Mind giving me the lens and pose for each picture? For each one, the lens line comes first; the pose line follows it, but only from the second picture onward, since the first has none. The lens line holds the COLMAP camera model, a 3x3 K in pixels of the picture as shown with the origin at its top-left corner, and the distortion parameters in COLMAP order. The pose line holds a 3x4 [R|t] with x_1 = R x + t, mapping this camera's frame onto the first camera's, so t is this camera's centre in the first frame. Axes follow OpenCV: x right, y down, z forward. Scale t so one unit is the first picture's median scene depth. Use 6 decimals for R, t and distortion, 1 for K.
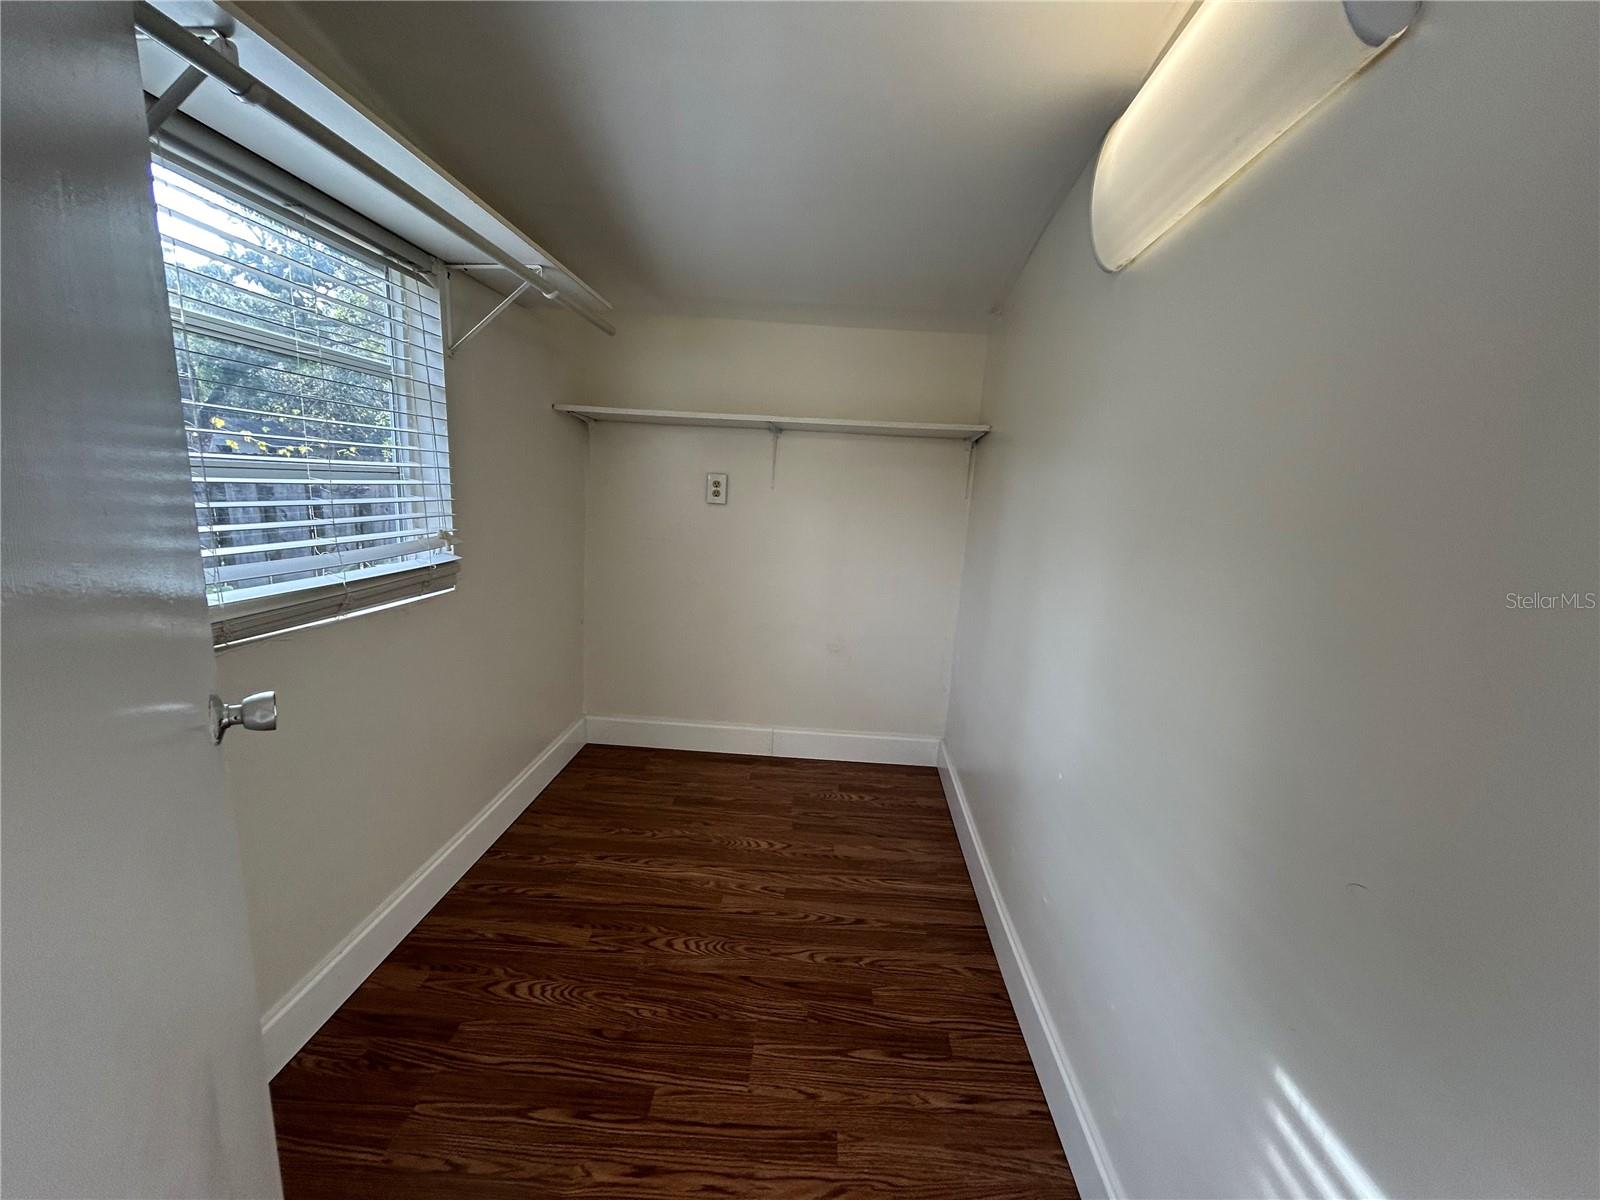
lens RADIAL K [[646.6, 0, 796.9], [0, 646.6, 603.4], [0, 0, 1]] dist [-0.000807, 0.000894]
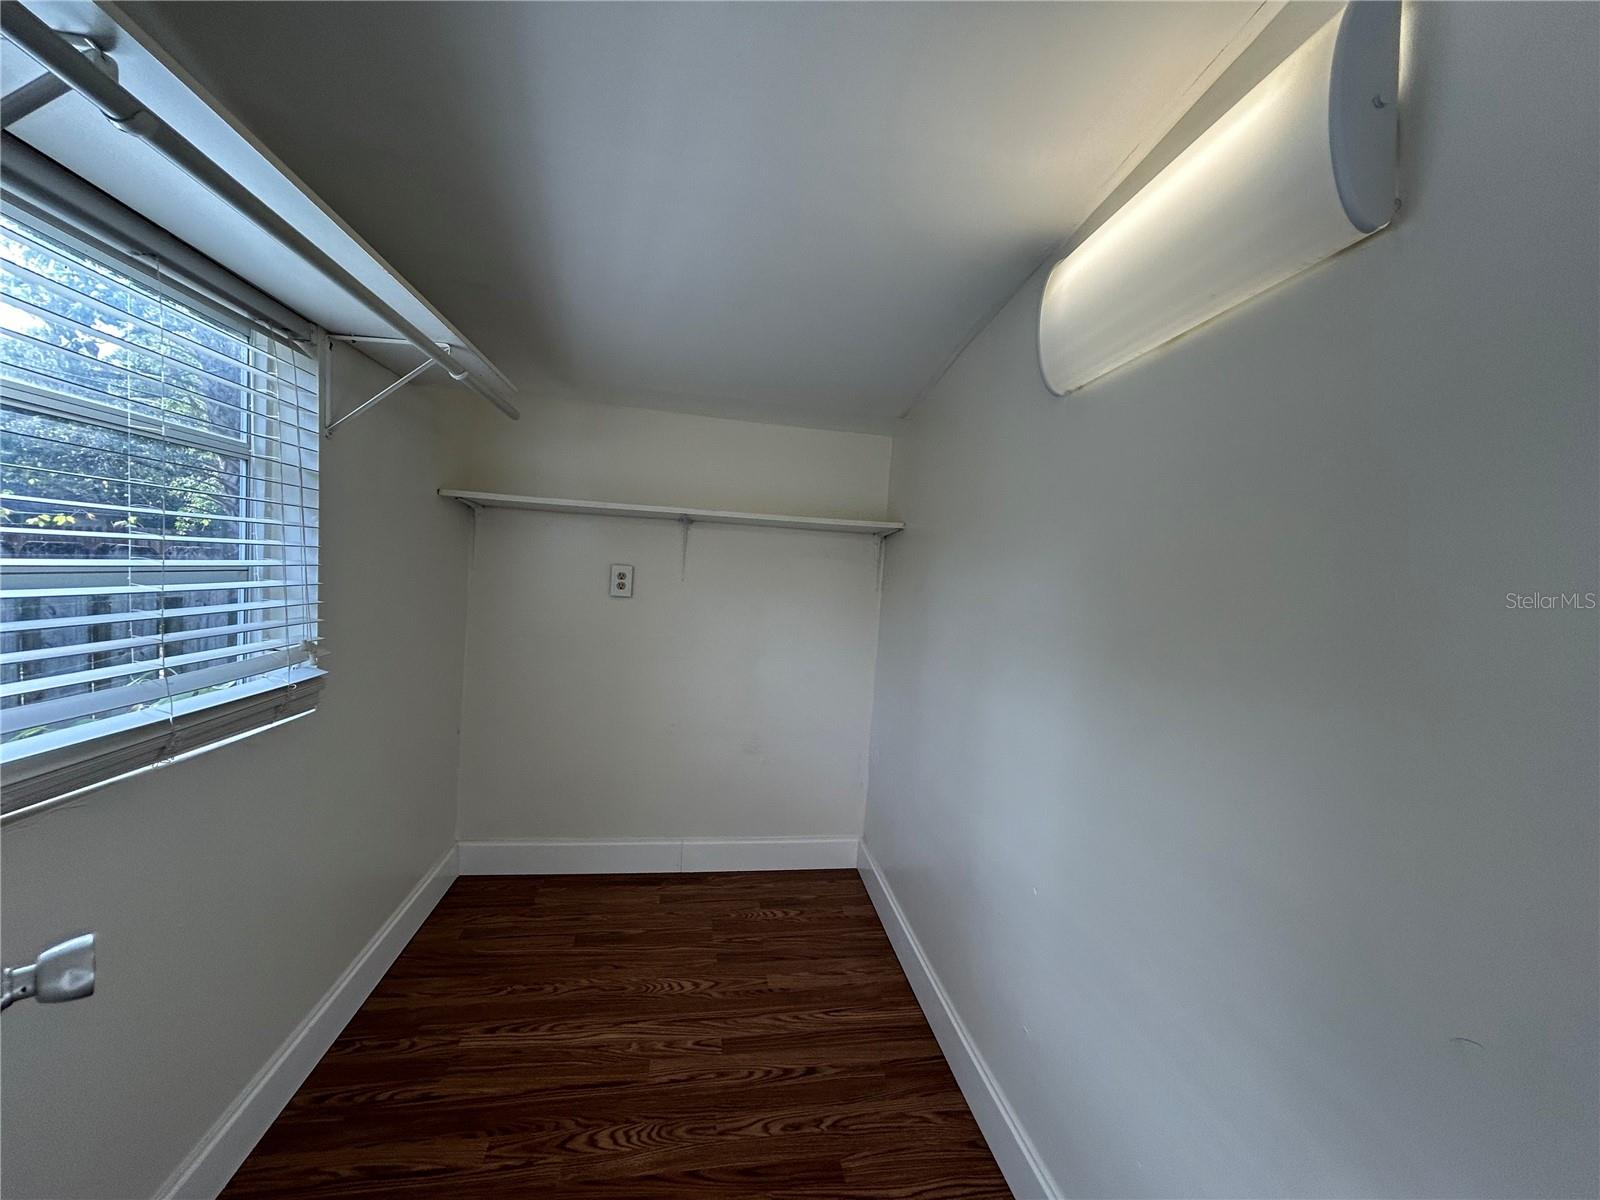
lens RADIAL K [[646.6, 0, 796.9], [0, 646.6, 603.4], [0, 0, 1]] dist [-0.000807, 0.000894]
pose [[0.978142, -0.005353, 0.207870, -0.103021], [0.029982, 0.992853, -0.115518, -0.043379], [-0.205766, 0.119225, 0.971311, 0.066295]]
